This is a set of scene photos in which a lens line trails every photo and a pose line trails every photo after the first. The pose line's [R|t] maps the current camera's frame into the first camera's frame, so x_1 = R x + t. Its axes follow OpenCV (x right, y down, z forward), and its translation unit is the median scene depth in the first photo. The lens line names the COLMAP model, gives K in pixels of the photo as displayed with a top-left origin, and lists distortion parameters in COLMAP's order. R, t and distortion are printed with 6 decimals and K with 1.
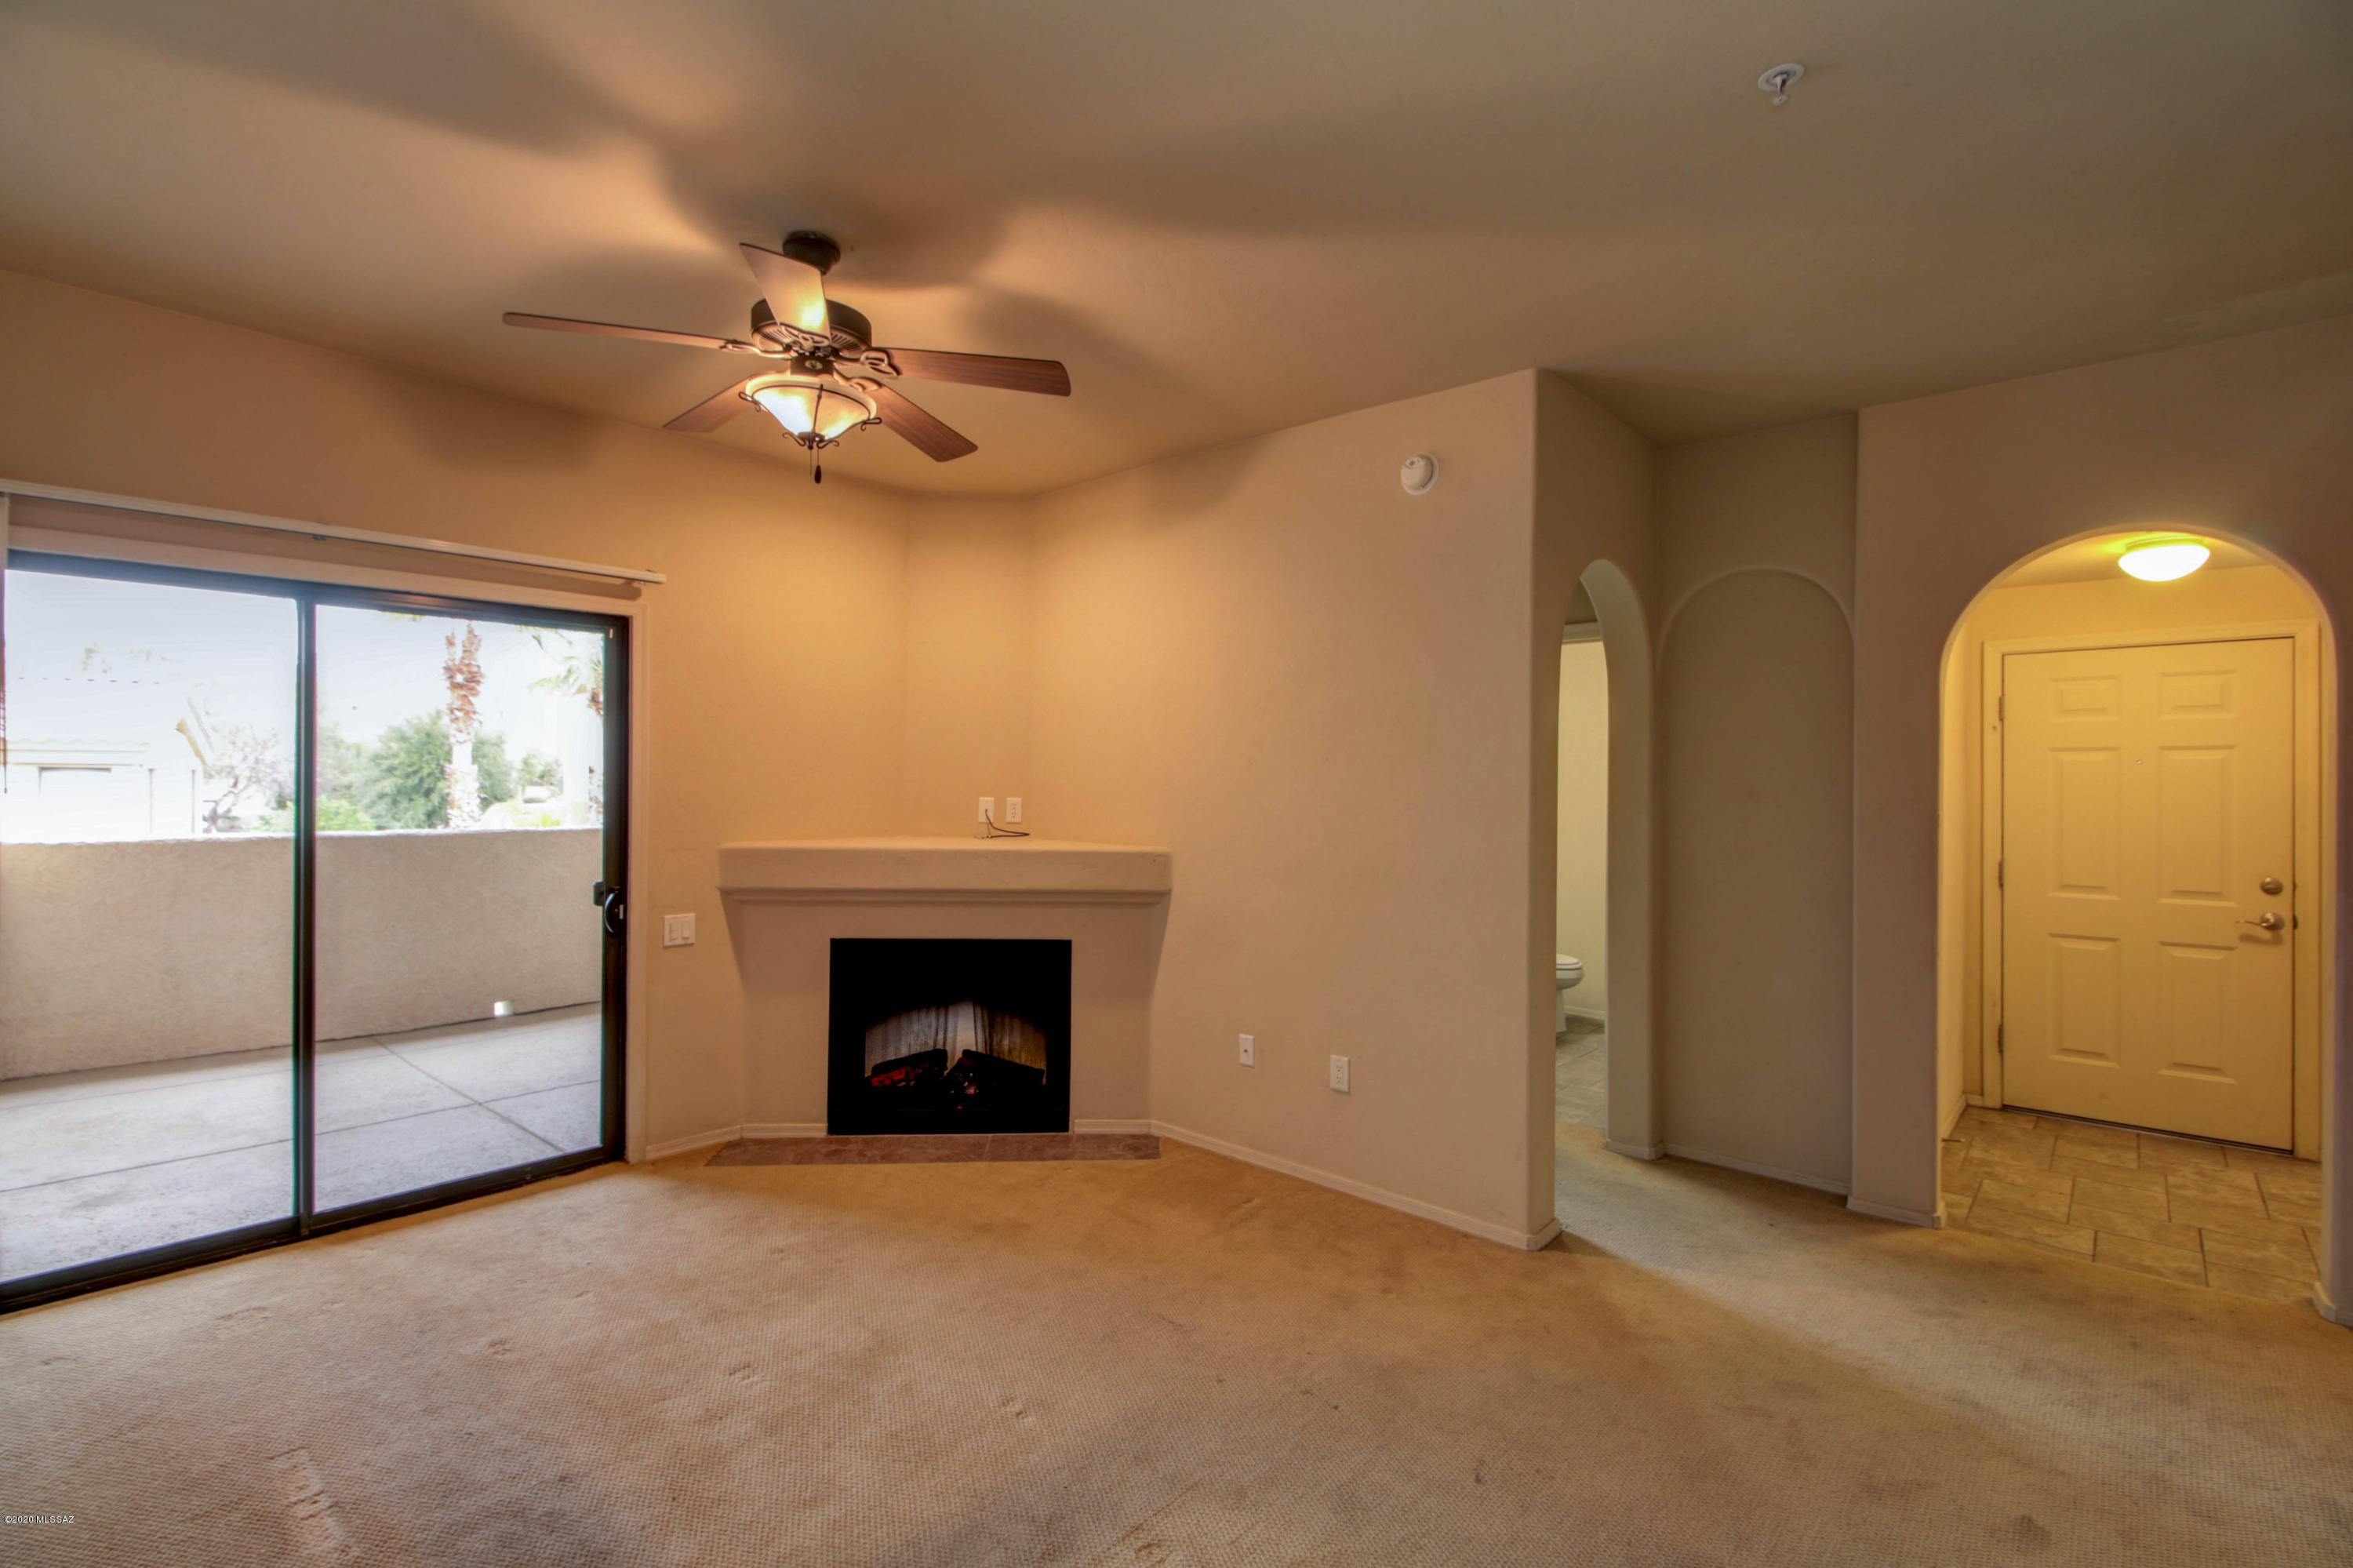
lens RADIAL K [[1092.7, 0, 1185.9], [0, 1092.7, 784.2], [0, 0, 1]] dist [0.000477, -0.002571]
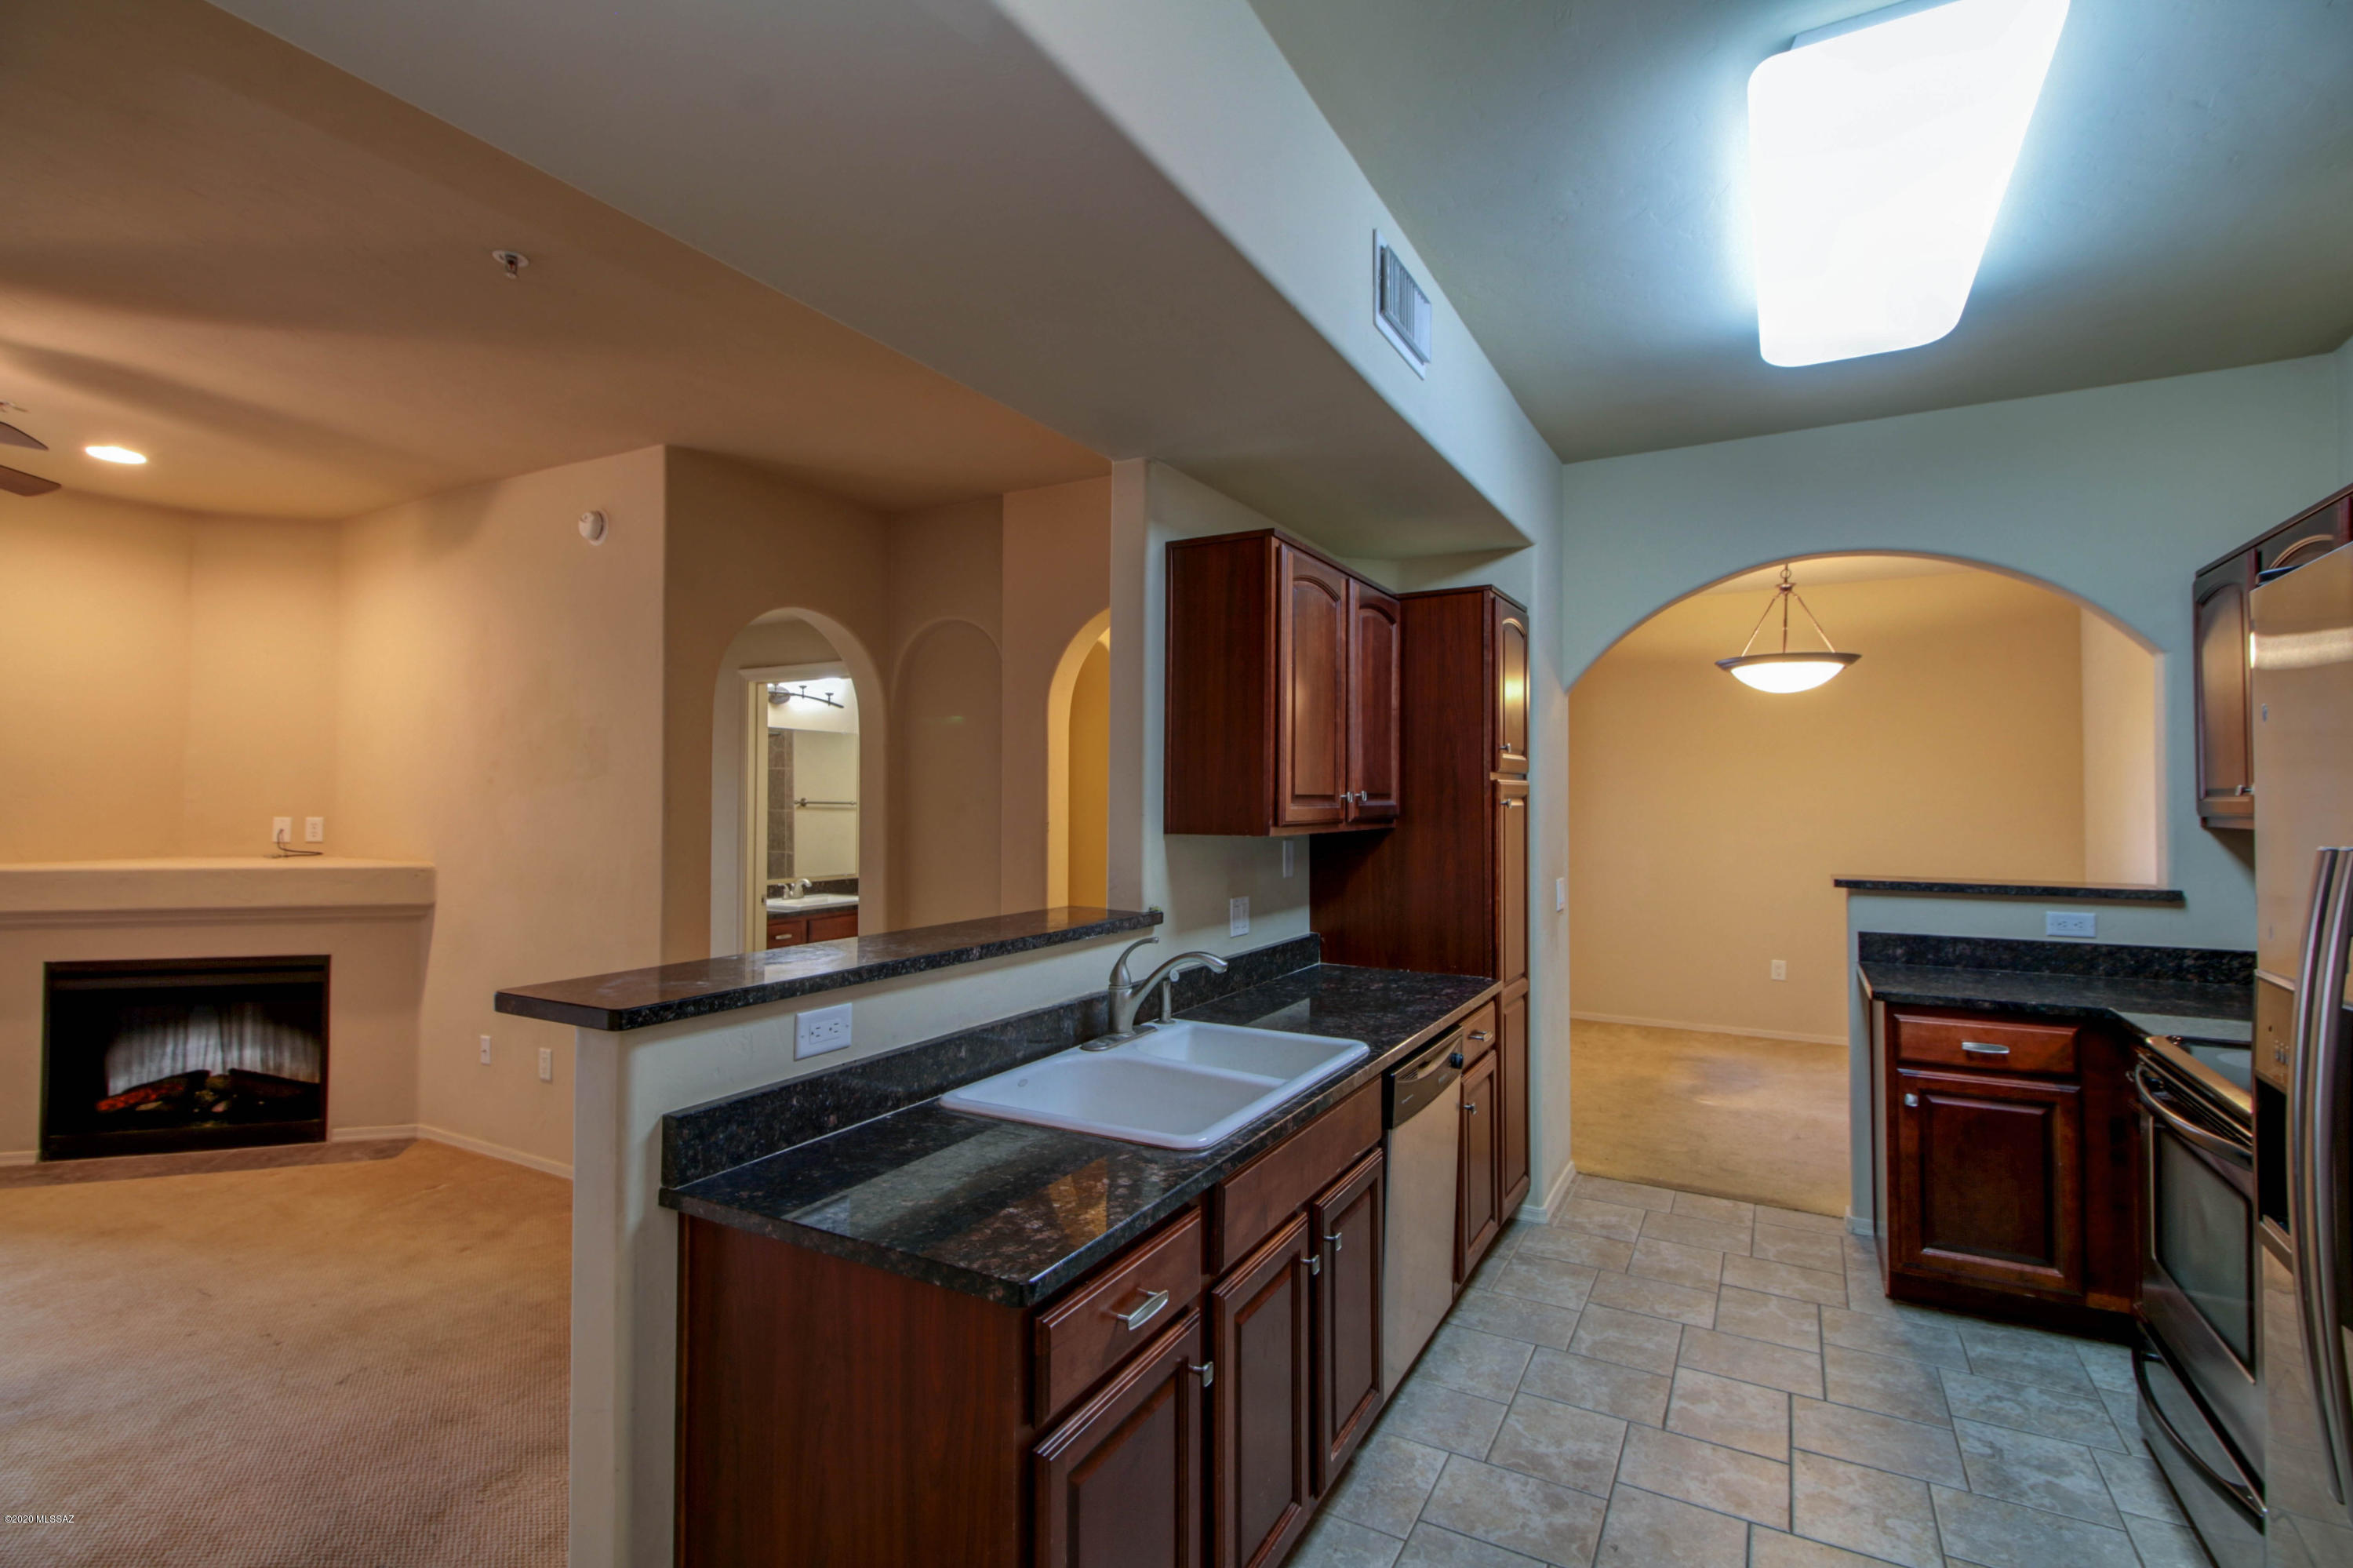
lens RADIAL K [[1092.7, 0, 1182.5], [0, 1092.7, 790.3], [0, 0, 1]] dist [0.000477, -0.002571]
pose [[0.973864, -0.004900, 0.227080, 0.475593], [0.006801, 0.999948, -0.007589, 0.000391], [-0.227031, 0.008935, 0.973847, -0.202405]]
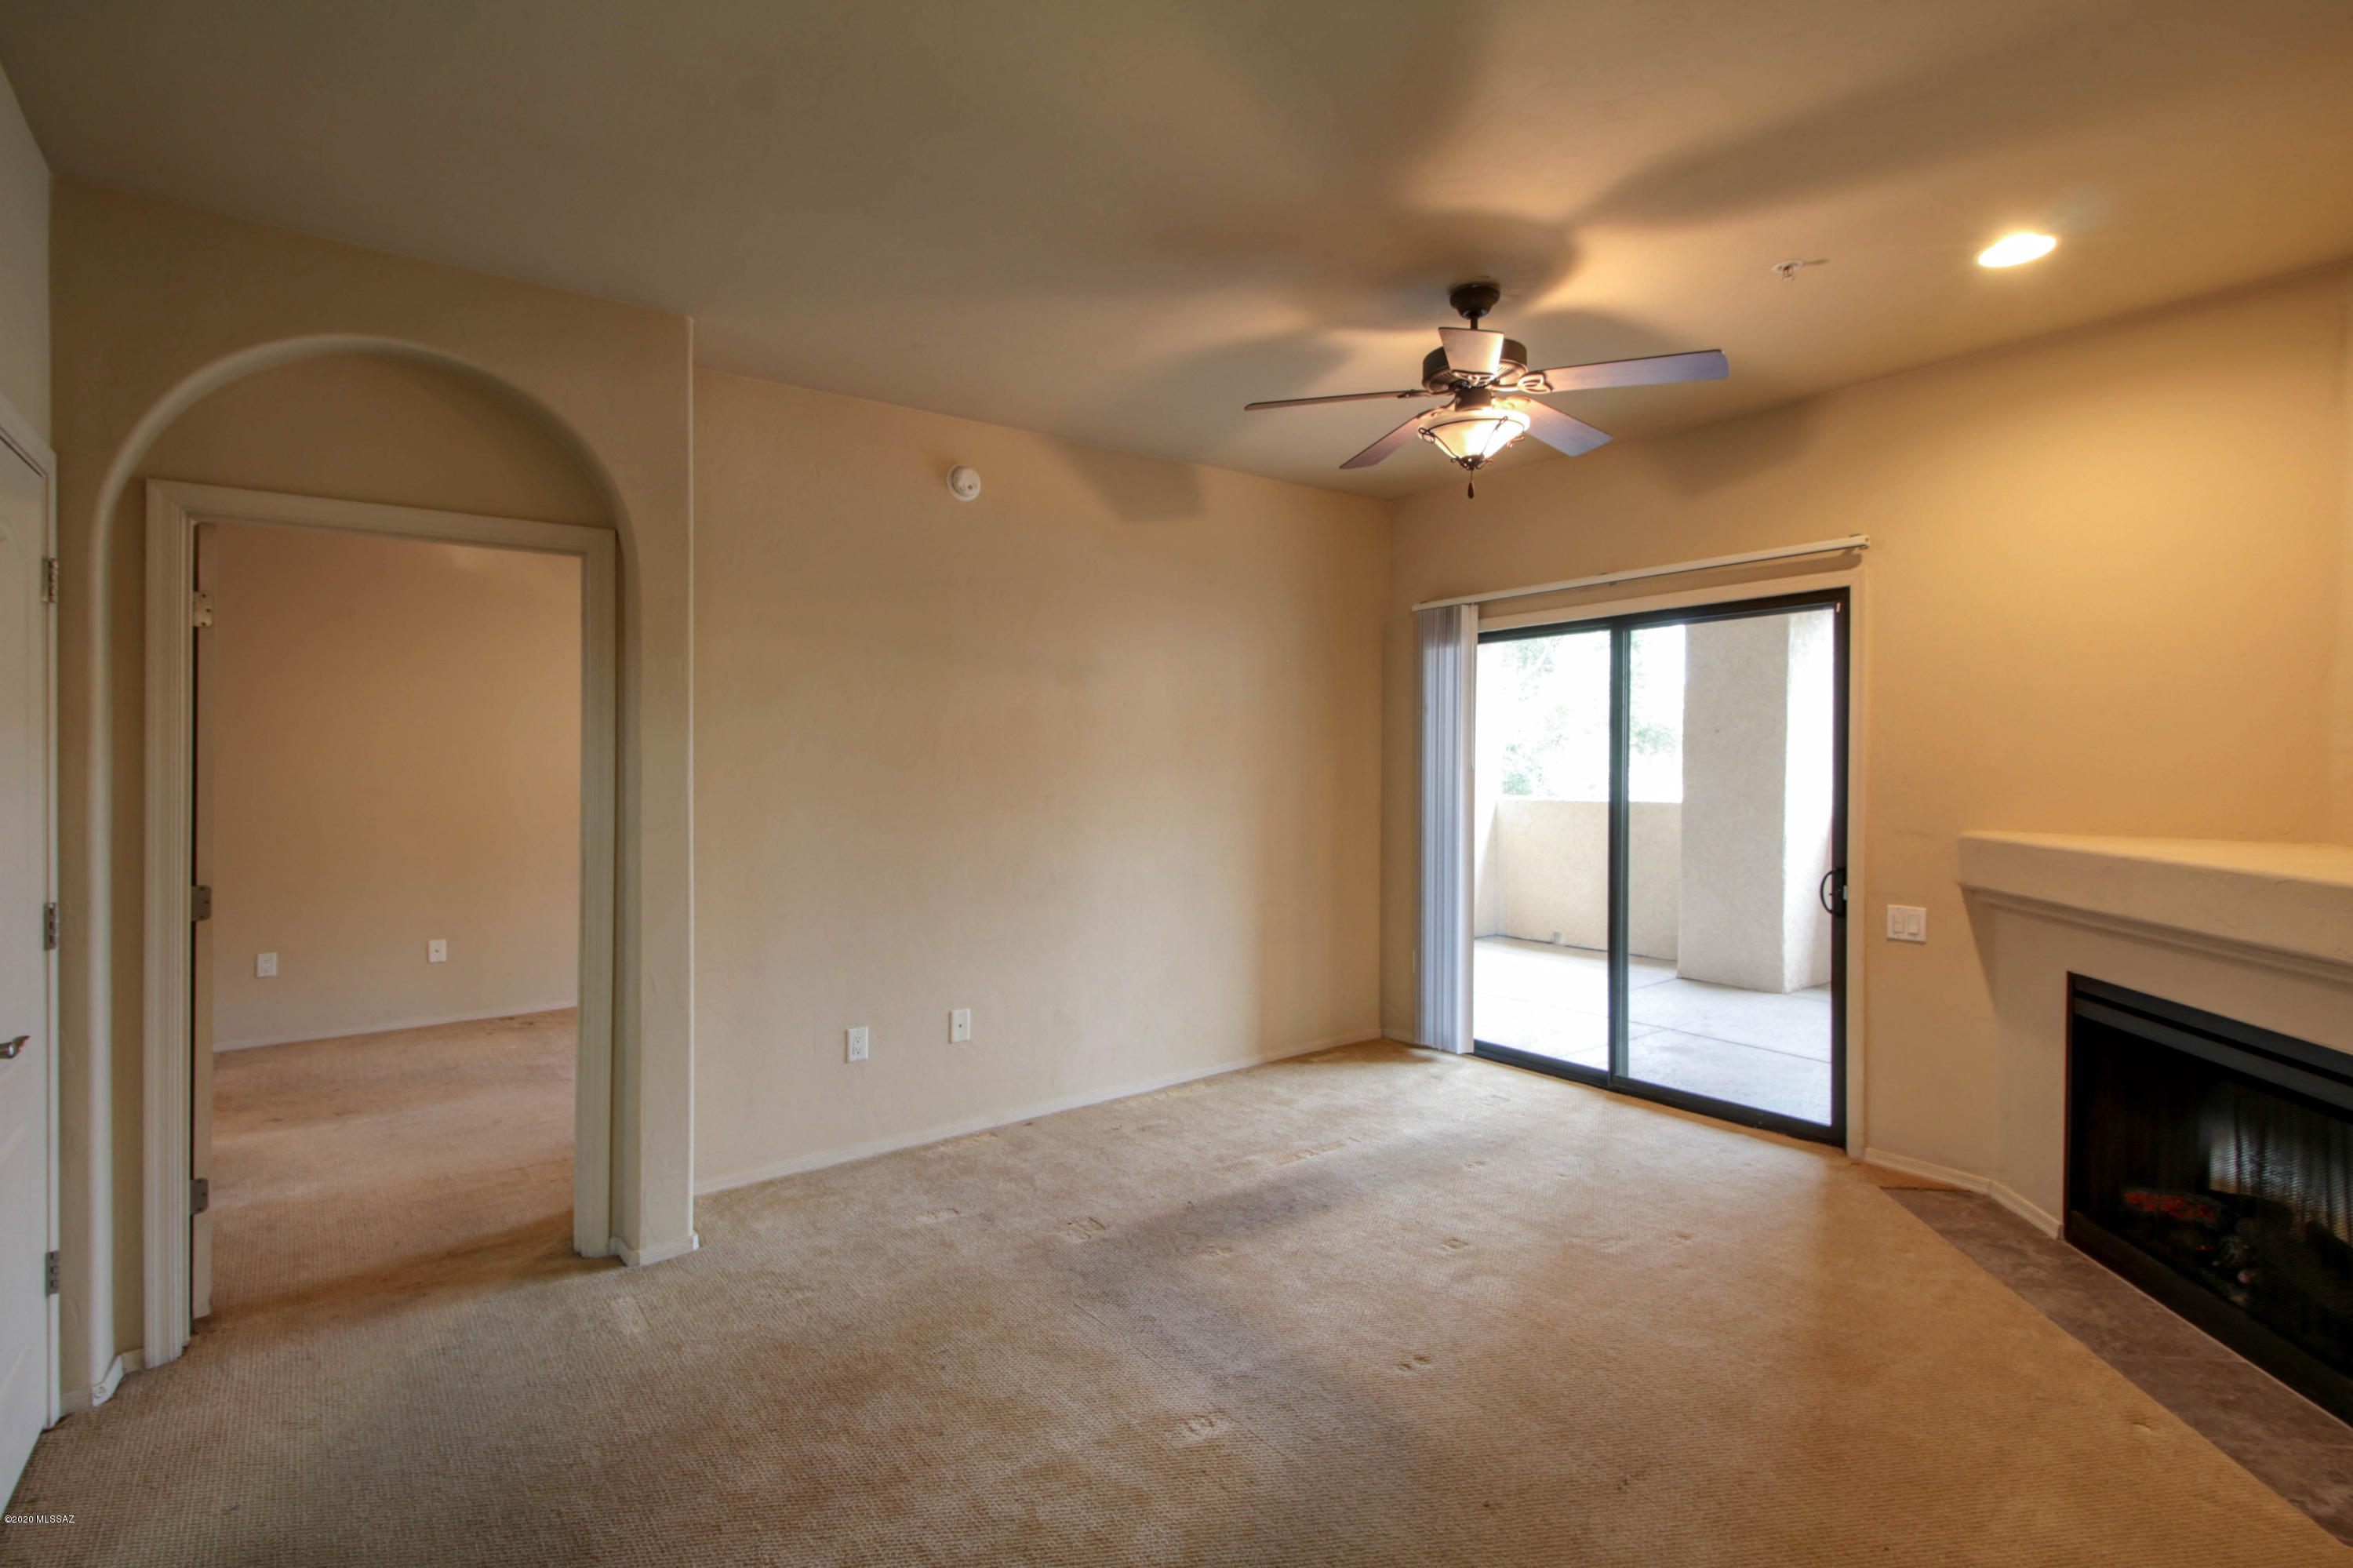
lens RADIAL K [[1092.7, 0, 1191.0], [0, 1092.7, 770.8], [0, 0, 1]] dist [0.000477, -0.002571]
pose [[-0.193554, 0.001009, -0.981089, 0.526713], [0.004352, 0.999991, 0.000169, 0.005154], [0.981080, -0.004237, -0.193557, 0.597494]]
